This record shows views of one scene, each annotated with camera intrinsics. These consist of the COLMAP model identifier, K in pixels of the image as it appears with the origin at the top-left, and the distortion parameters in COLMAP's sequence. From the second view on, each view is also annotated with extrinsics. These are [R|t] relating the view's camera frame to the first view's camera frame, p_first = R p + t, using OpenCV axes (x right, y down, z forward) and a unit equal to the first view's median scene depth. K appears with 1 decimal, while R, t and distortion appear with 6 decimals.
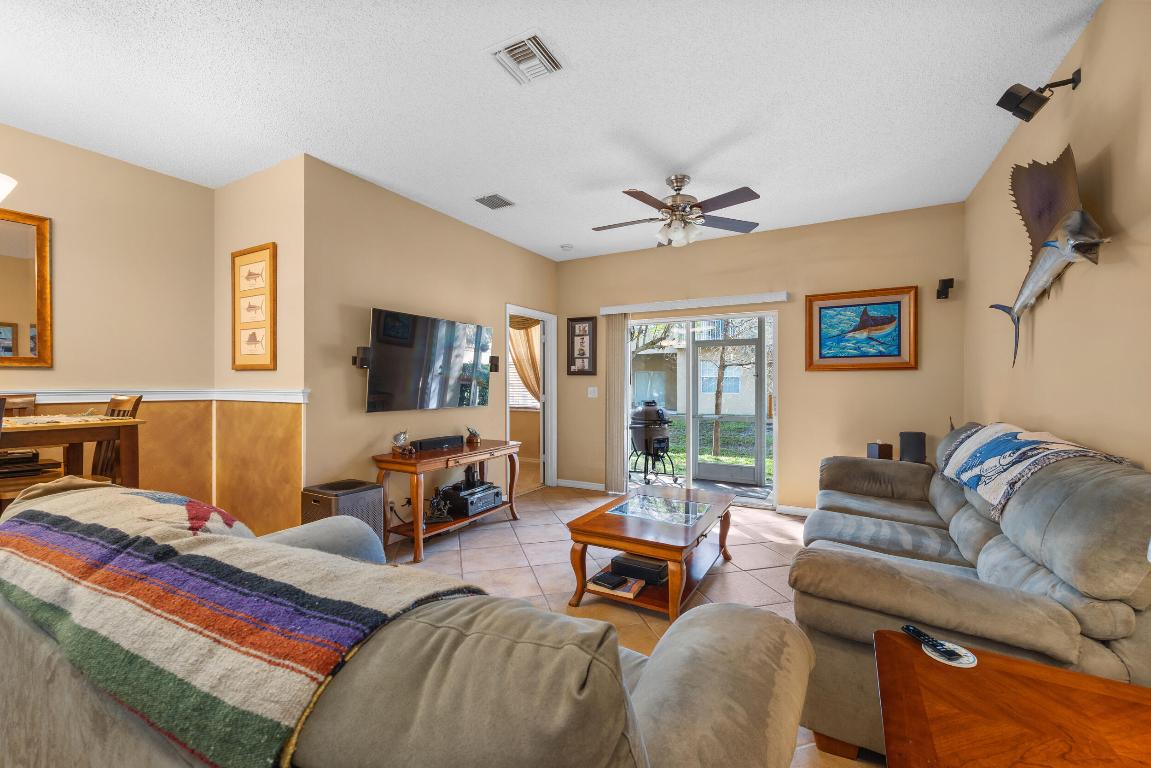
lens RADIAL K [[461.5, 0, 575.6], [0, 461.5, 388.0], [0, 0, 1]] dist [-0.000561, 0.000116]
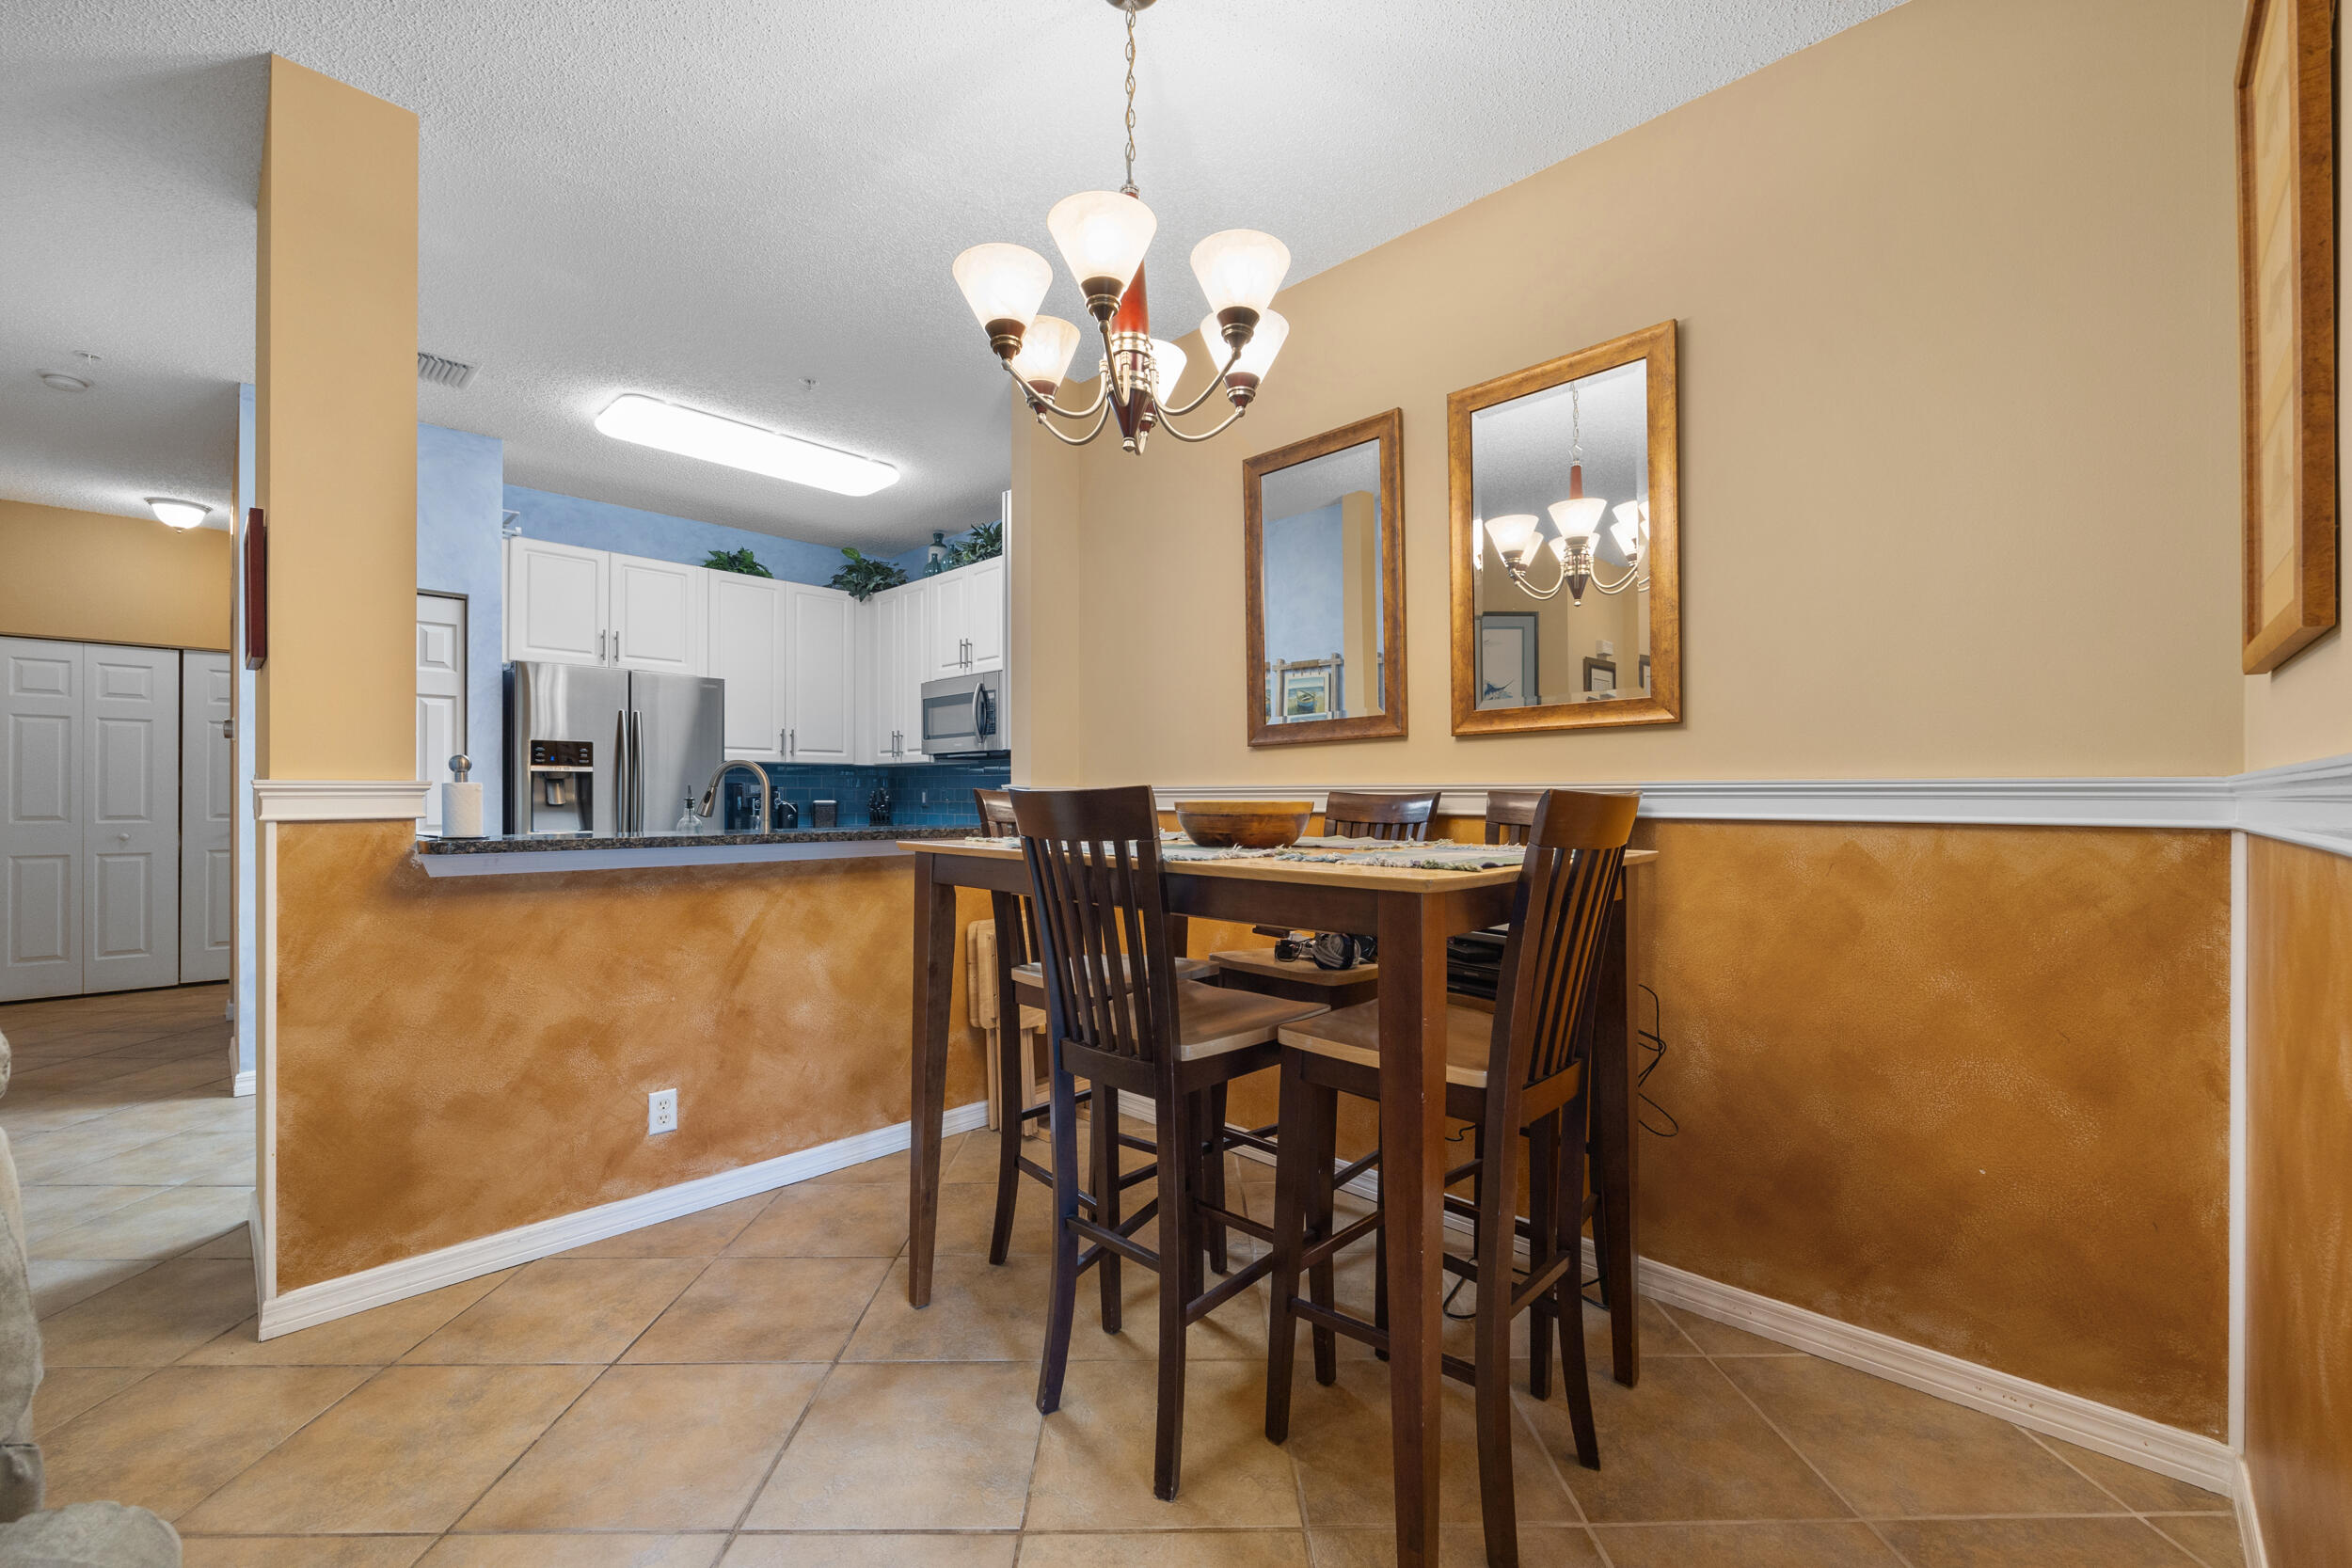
lens RADIAL K [[943.0, 0, 1171.0], [0, 943.0, 791.1], [0, 0, 1]] dist [-0.000561, 0.000116]
pose [[-0.551986, 0.002957, -0.833848, -0.156974], [0.002324, 0.999995, 0.002008, 0.005308], [0.833850, -0.000829, -0.551990, 0.863193]]
